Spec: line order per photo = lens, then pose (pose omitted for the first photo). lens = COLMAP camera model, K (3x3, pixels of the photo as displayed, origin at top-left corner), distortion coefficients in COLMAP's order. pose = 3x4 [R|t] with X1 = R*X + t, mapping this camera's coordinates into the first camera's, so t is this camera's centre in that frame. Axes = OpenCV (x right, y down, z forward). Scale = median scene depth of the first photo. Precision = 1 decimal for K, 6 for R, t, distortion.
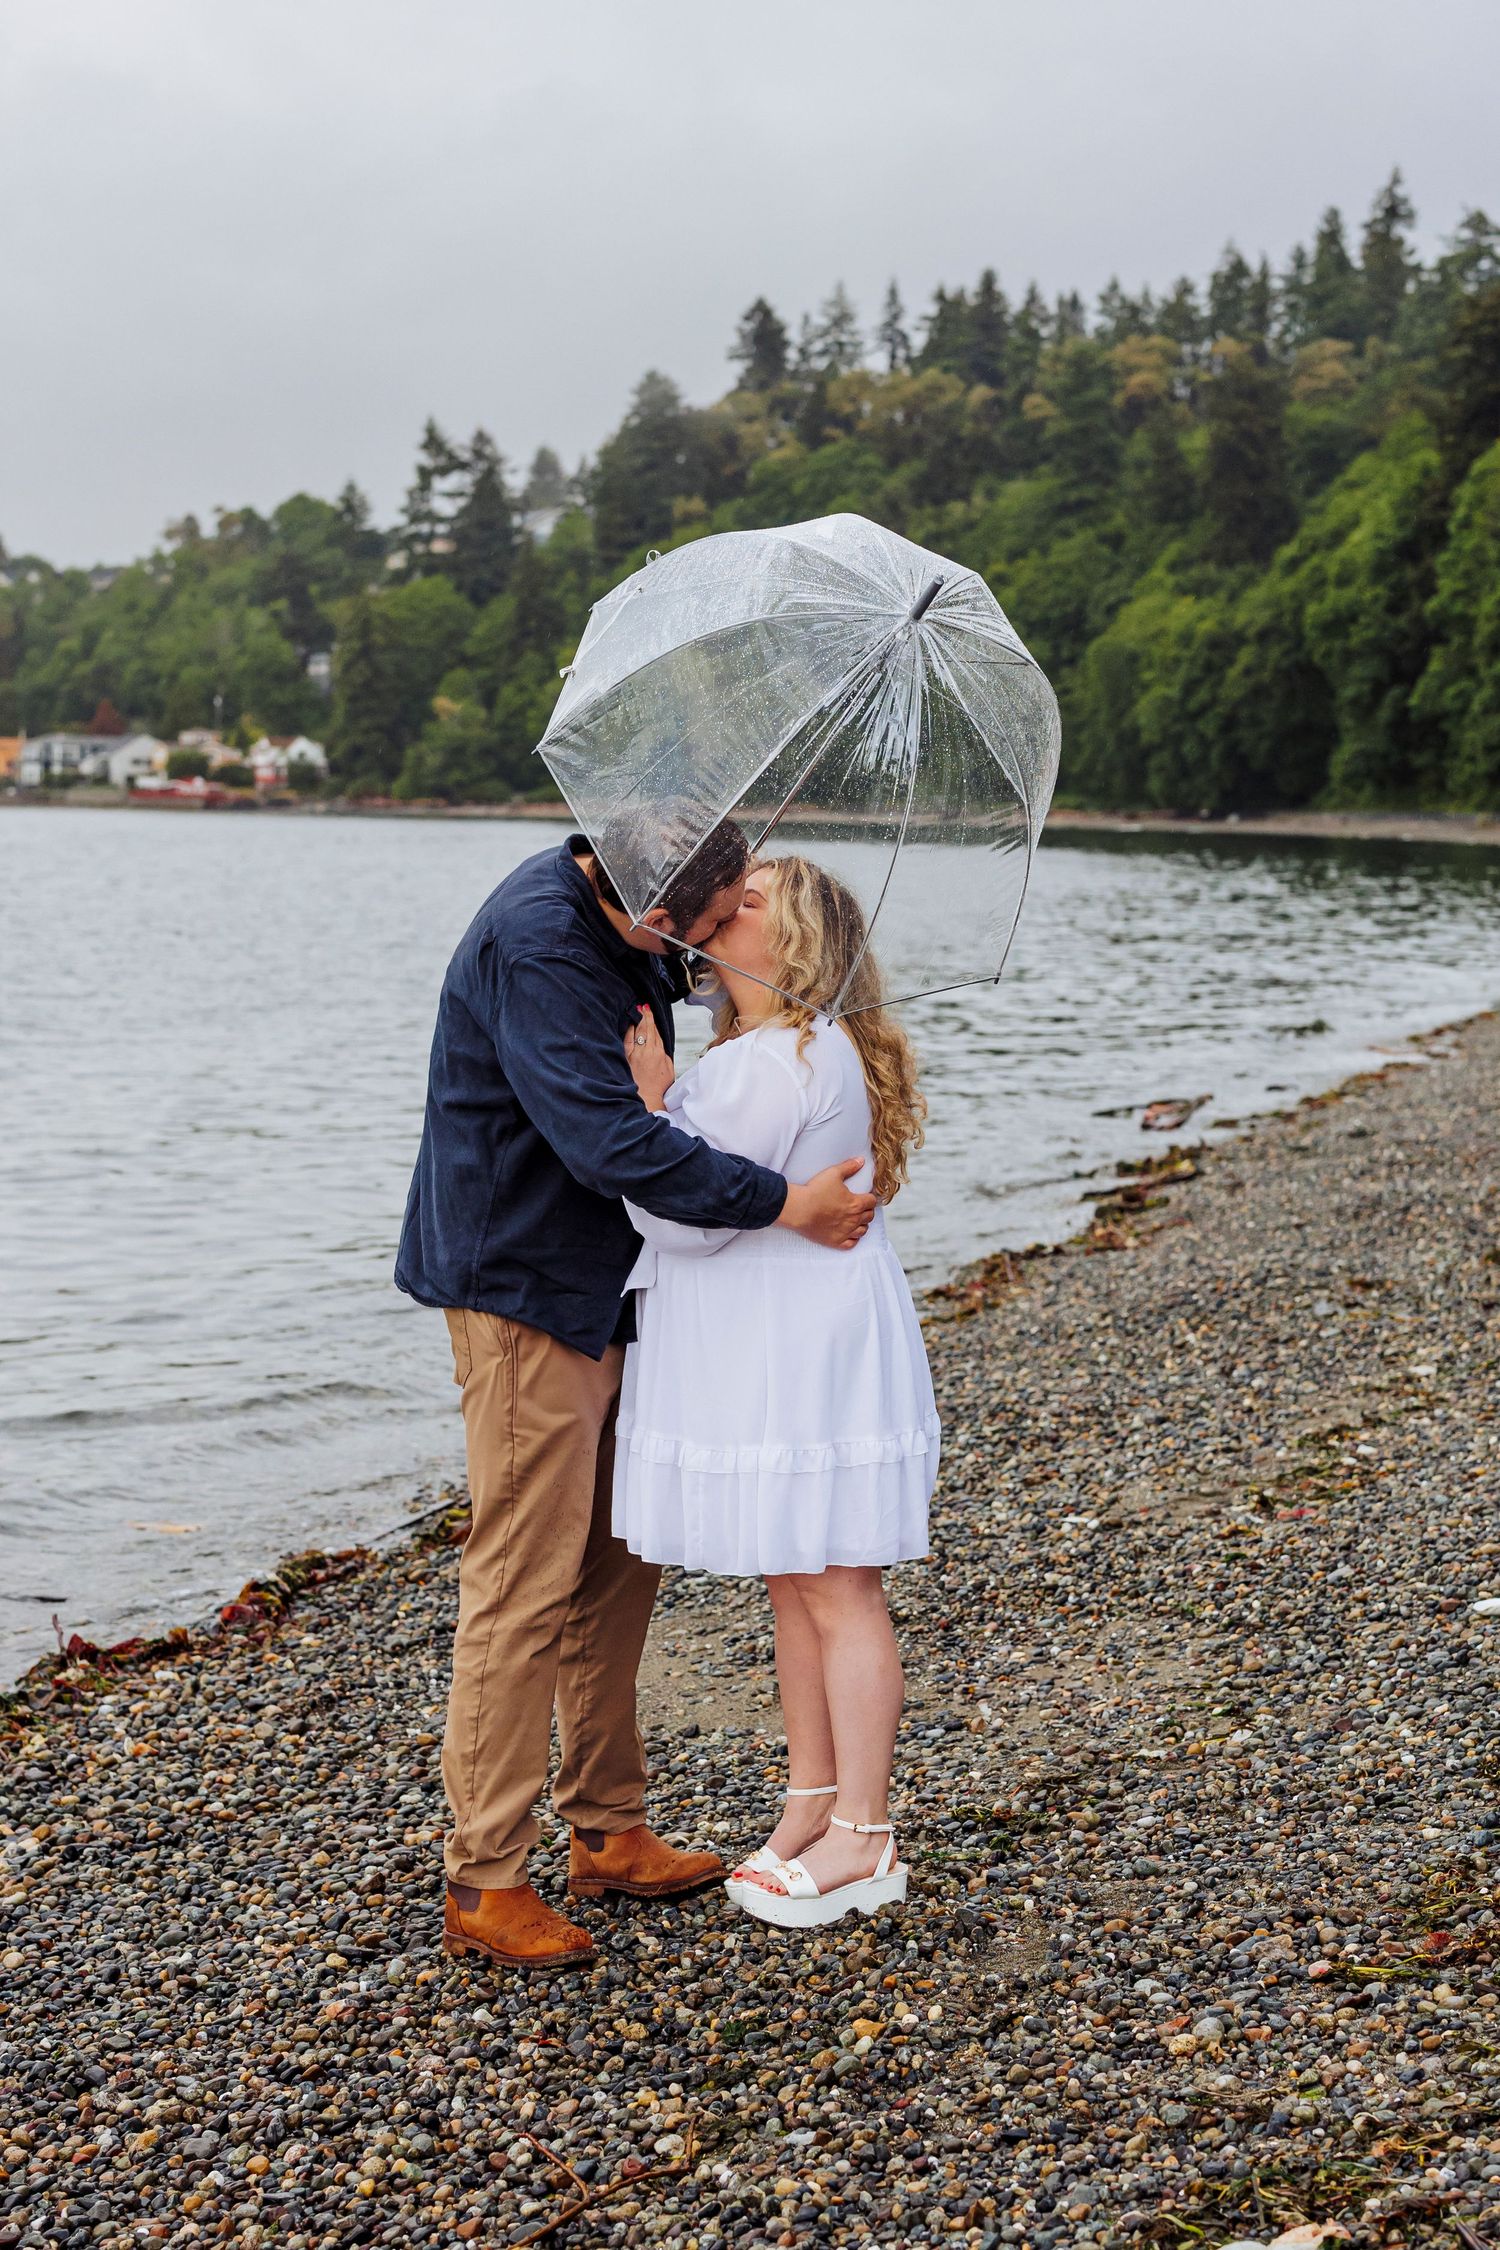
lens RADIAL K [[5170.1, 0, 750.8], [0, 5170.1, 1224.0], [0, 0, 1]] dist [0.018558, -0.107631]
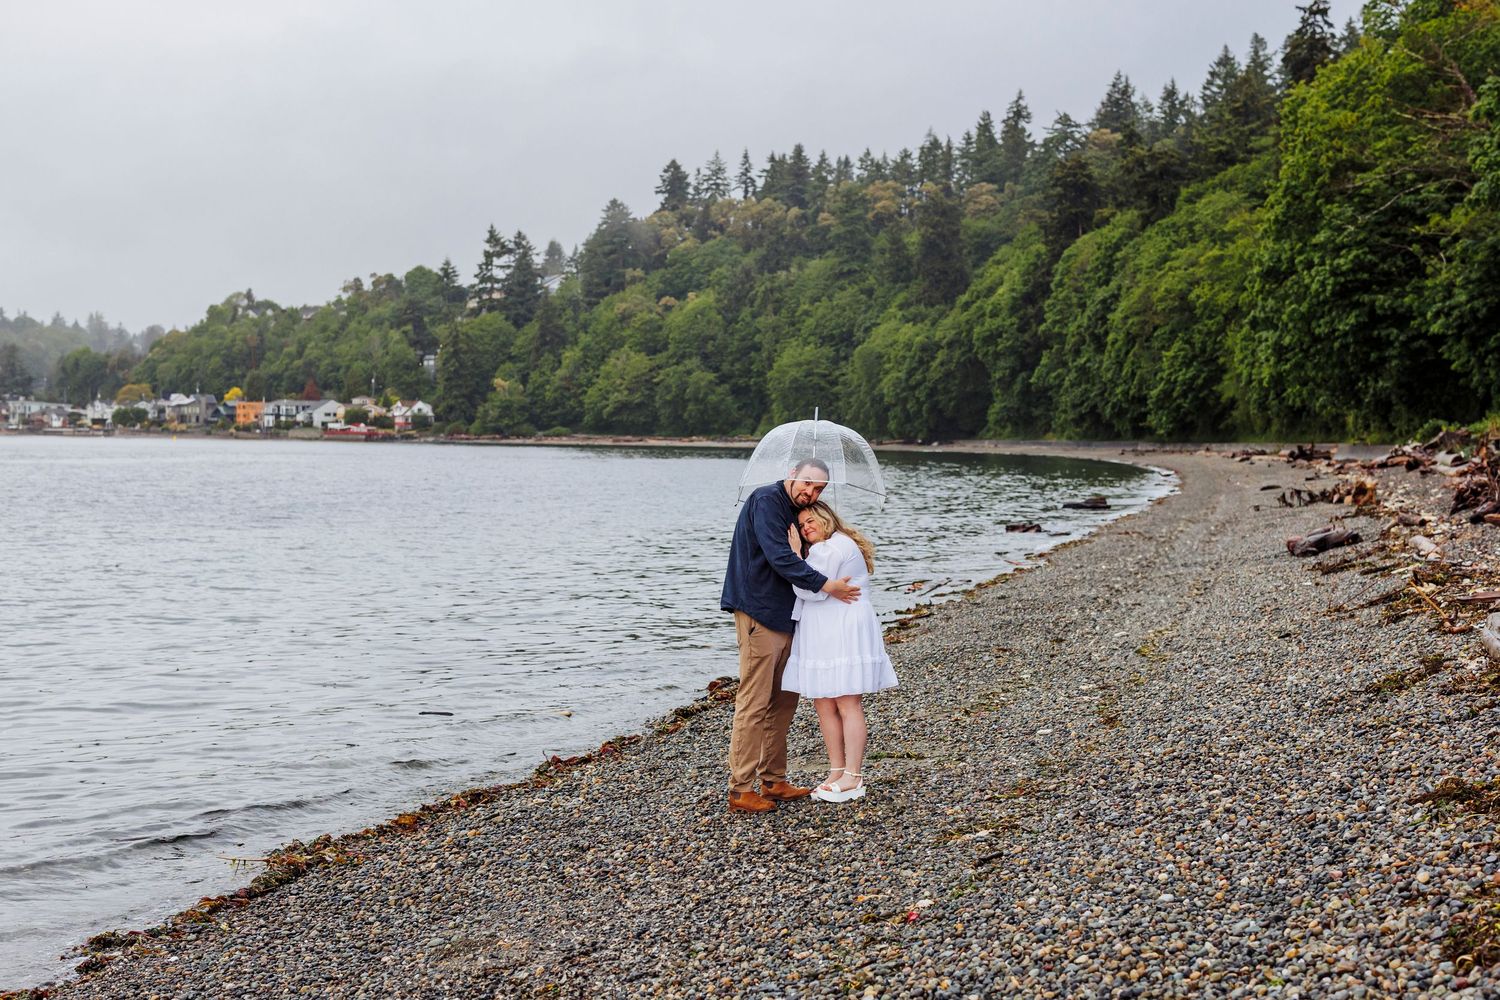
lens RADIAL K [[3446.7, 0, 750.0], [0, 3446.7, 500.0], [0, 0, 1]] dist [0.018558, -0.107631]
pose [[0.999109, -0.003933, 0.042025, -0.022966], [0.006368, 0.998299, -0.057948, 0.011161], [-0.041726, 0.058164, 0.997435, -0.206842]]
